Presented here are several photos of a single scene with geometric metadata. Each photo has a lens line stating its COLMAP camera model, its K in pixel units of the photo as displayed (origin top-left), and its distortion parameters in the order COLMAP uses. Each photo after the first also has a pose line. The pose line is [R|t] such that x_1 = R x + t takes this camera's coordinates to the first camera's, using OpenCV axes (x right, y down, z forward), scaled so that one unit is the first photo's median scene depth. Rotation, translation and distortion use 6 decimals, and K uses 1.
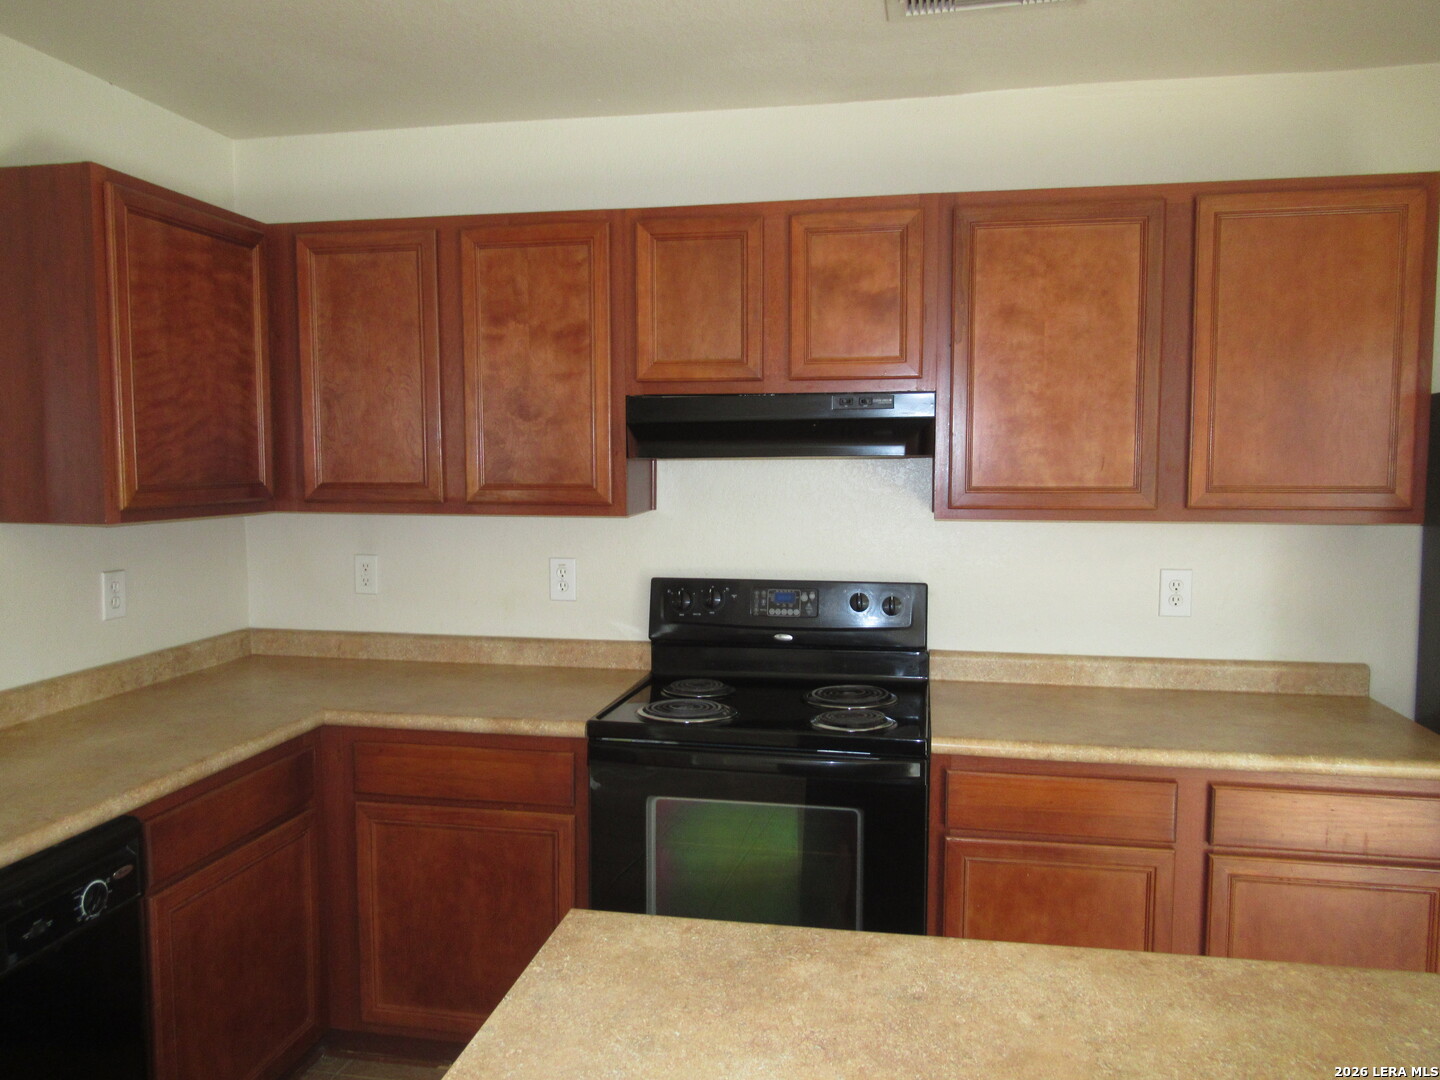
lens RADIAL K [[1062.2, 0, 720.0], [0, 1062.2, 540.0], [0, 0, 1]] dist [-0.004554, -0.010444]
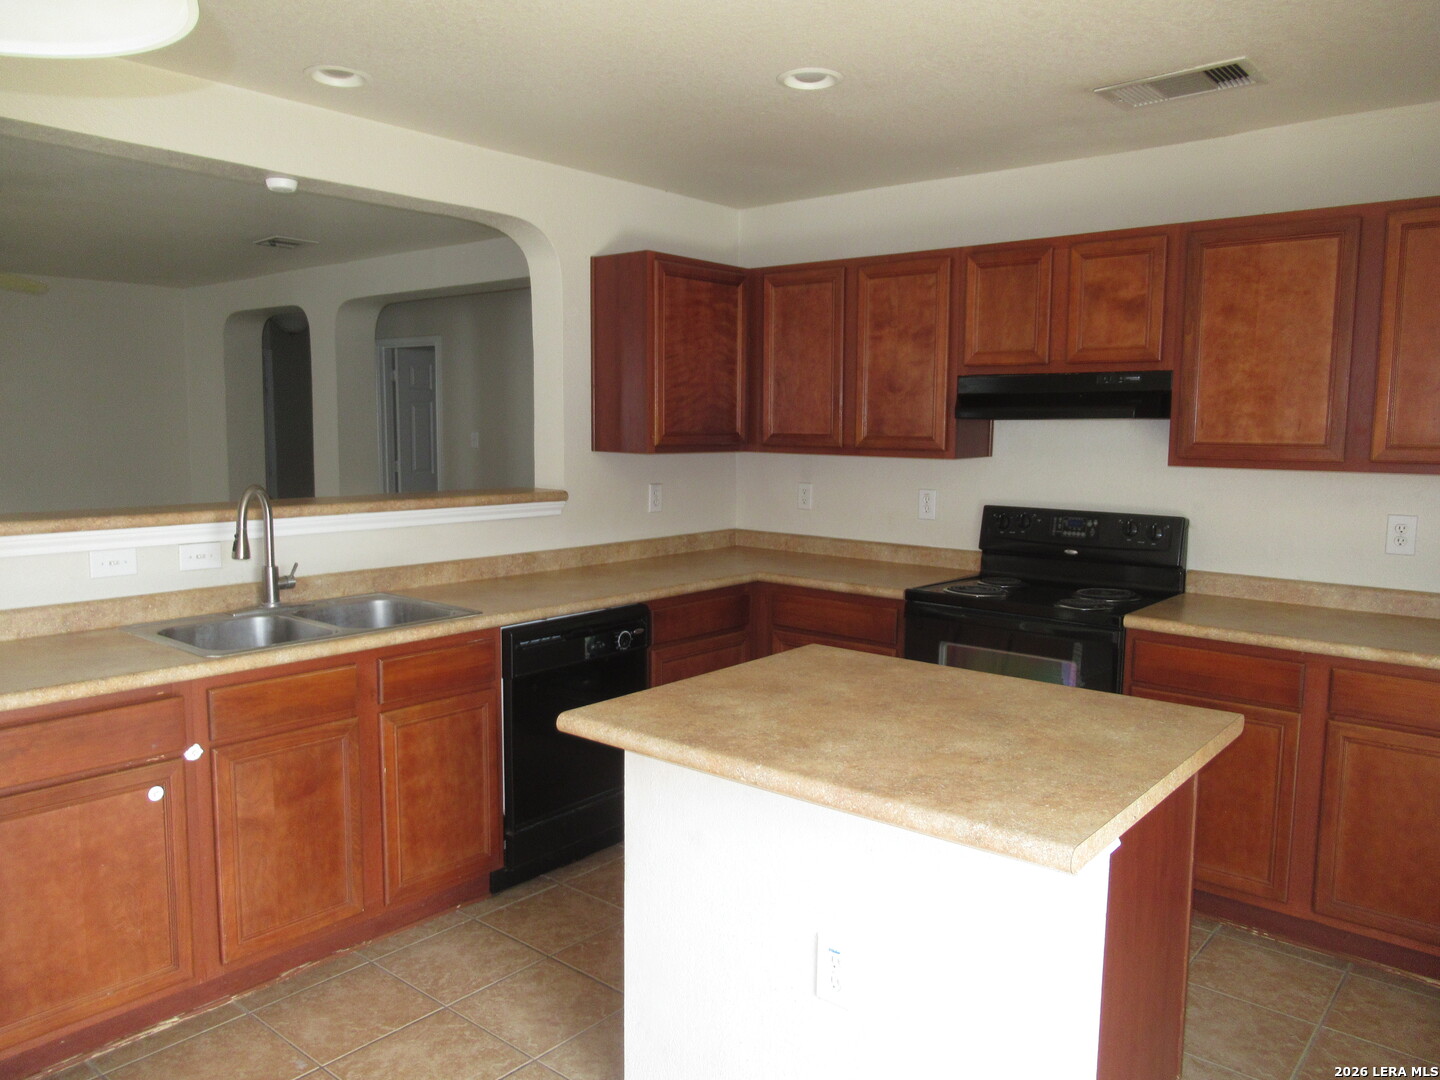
lens RADIAL K [[1062.2, 0, 720.0], [0, 1062.2, 540.0], [0, 0, 1]] dist [-0.004554, -0.010444]
pose [[0.870778, 0.062410, -0.487700, 0.354590], [-0.046362, 0.997914, 0.044922, 0.038601], [0.489486, -0.016506, 0.871855, -0.435209]]
